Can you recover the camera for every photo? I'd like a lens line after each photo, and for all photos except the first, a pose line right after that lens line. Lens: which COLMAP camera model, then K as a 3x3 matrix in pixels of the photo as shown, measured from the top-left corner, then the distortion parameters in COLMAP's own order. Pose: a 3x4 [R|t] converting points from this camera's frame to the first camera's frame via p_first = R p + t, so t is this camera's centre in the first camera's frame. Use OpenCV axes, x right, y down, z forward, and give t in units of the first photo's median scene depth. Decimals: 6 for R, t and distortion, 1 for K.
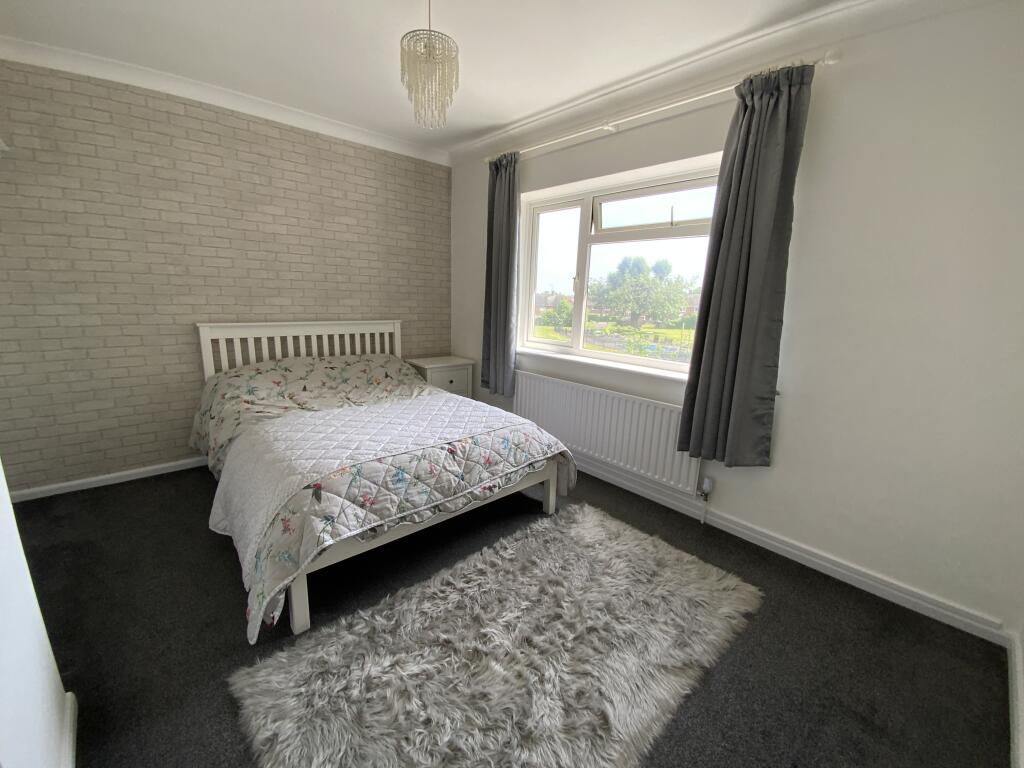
lens RADIAL K [[418.1, 0, 512.0], [0, 418.1, 384.0], [0, 0, 1]] dist [0.026747, -0.020881]
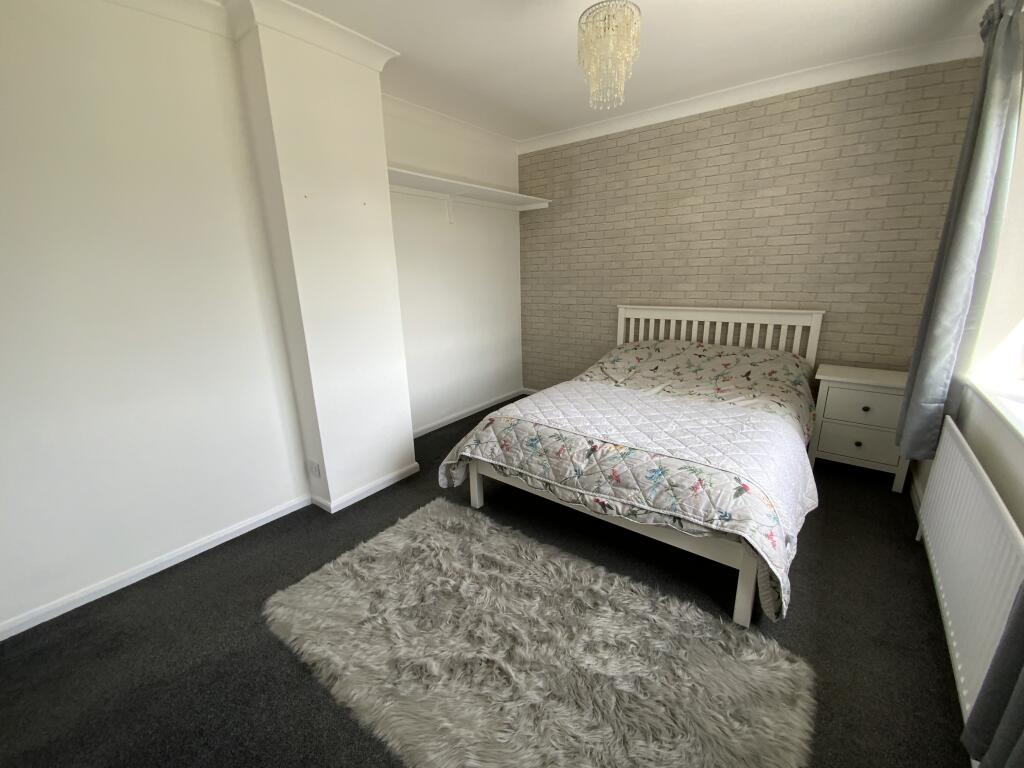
lens RADIAL K [[418.1, 0, 512.0], [0, 418.1, 384.0], [0, 0, 1]] dist [0.026747, -0.020881]
pose [[0.160248, 0.223547, -0.961430, 0.658881], [-0.178477, 0.964525, 0.194519, -0.124849], [0.970807, 0.140422, 0.194462, 0.561020]]
